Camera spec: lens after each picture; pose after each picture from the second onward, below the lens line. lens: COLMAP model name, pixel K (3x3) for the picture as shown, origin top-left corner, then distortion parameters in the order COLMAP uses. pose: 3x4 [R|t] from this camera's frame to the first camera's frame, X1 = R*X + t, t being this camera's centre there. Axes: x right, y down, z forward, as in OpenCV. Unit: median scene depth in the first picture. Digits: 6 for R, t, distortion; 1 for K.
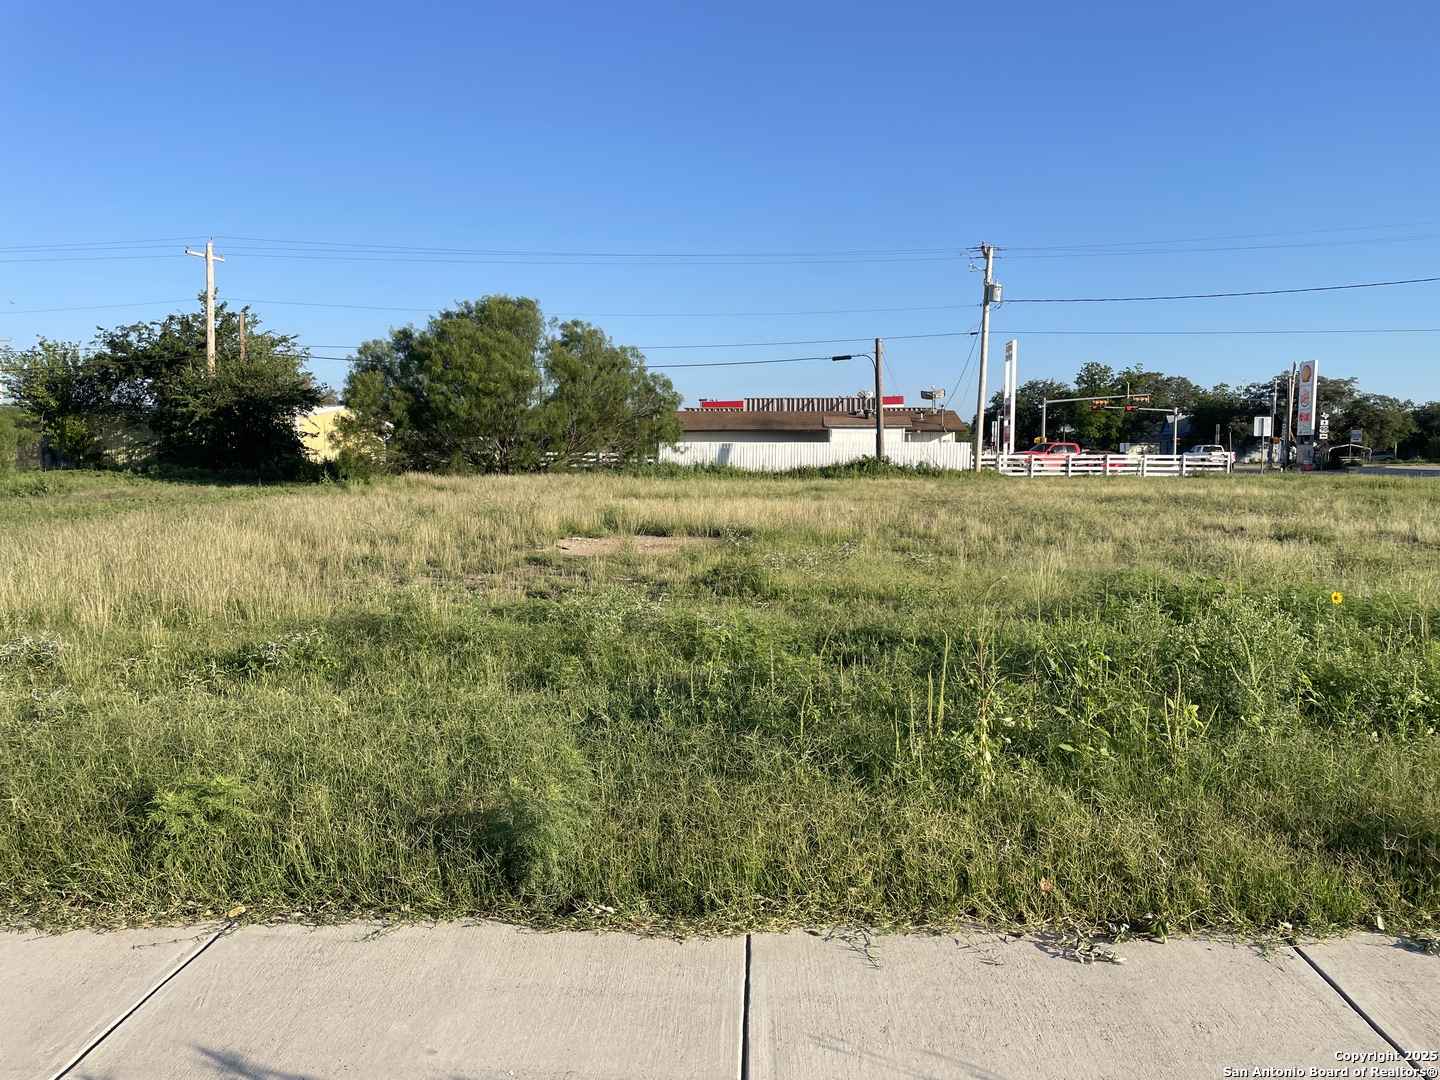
lens RADIAL K [[1082.4, 0, 705.4], [0, 1082.4, 537.1], [0, 0, 1]] dist [0.091878, -0.122018]
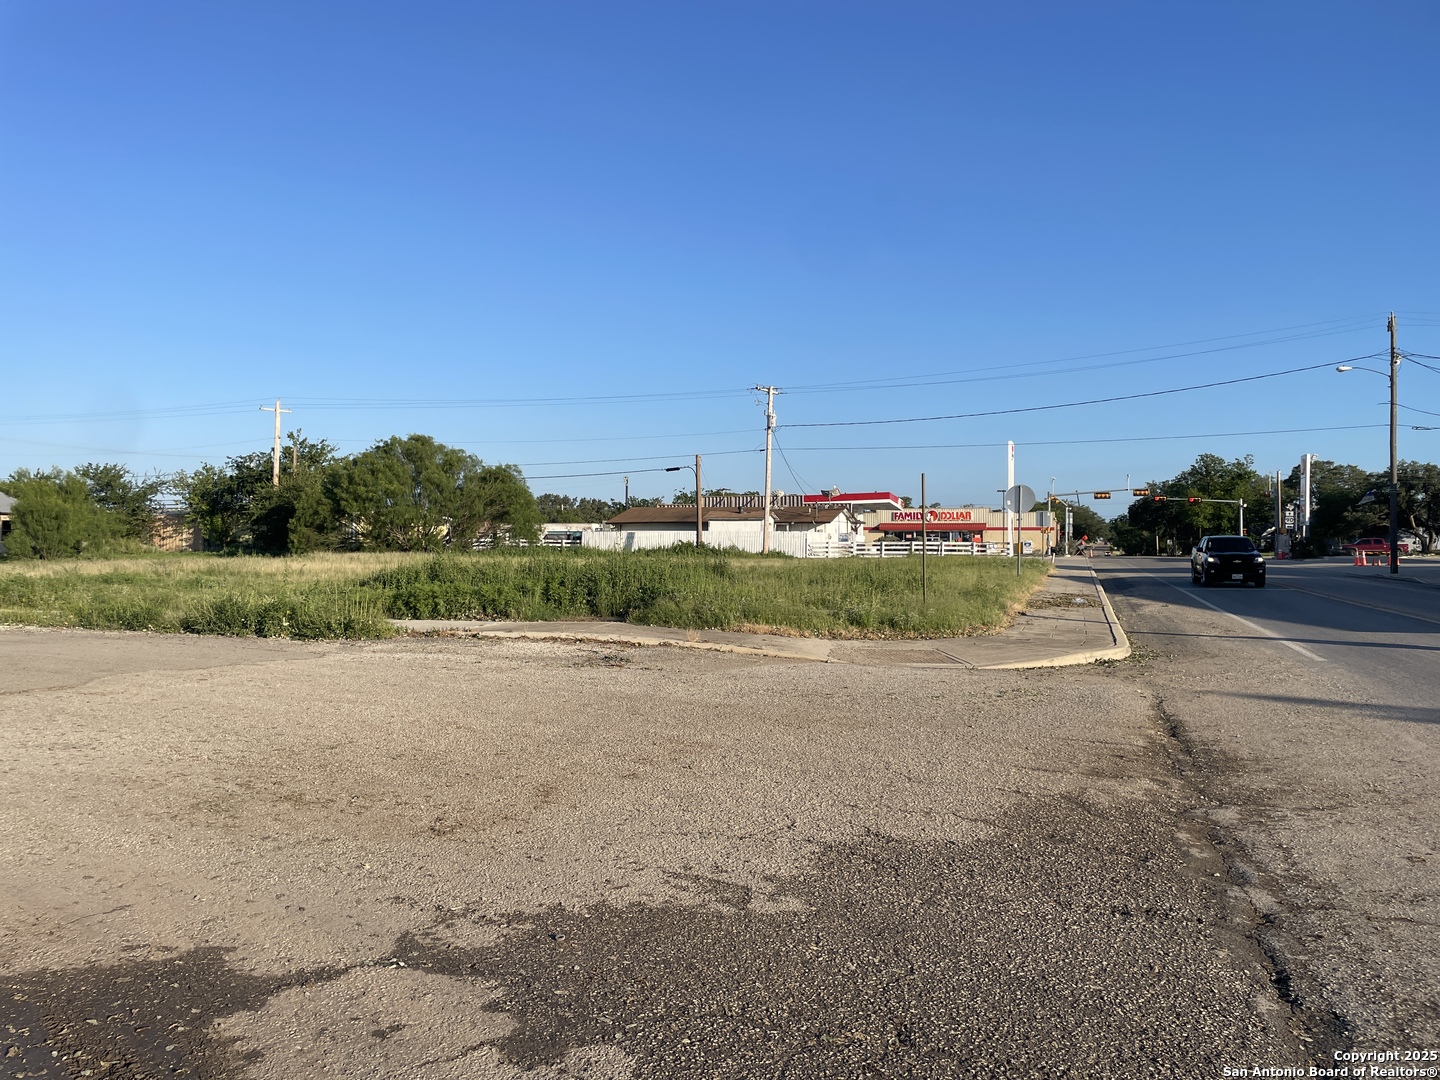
lens RADIAL K [[1082.4, 0, 705.4], [0, 1082.4, 537.1], [0, 0, 1]] dist [0.091878, -0.122018]
pose [[0.962275, -0.000265, -0.272079, 0.513032], [-0.022440, 0.996515, -0.080336, 0.025601], [0.271152, 0.083411, 0.958916, -0.263789]]
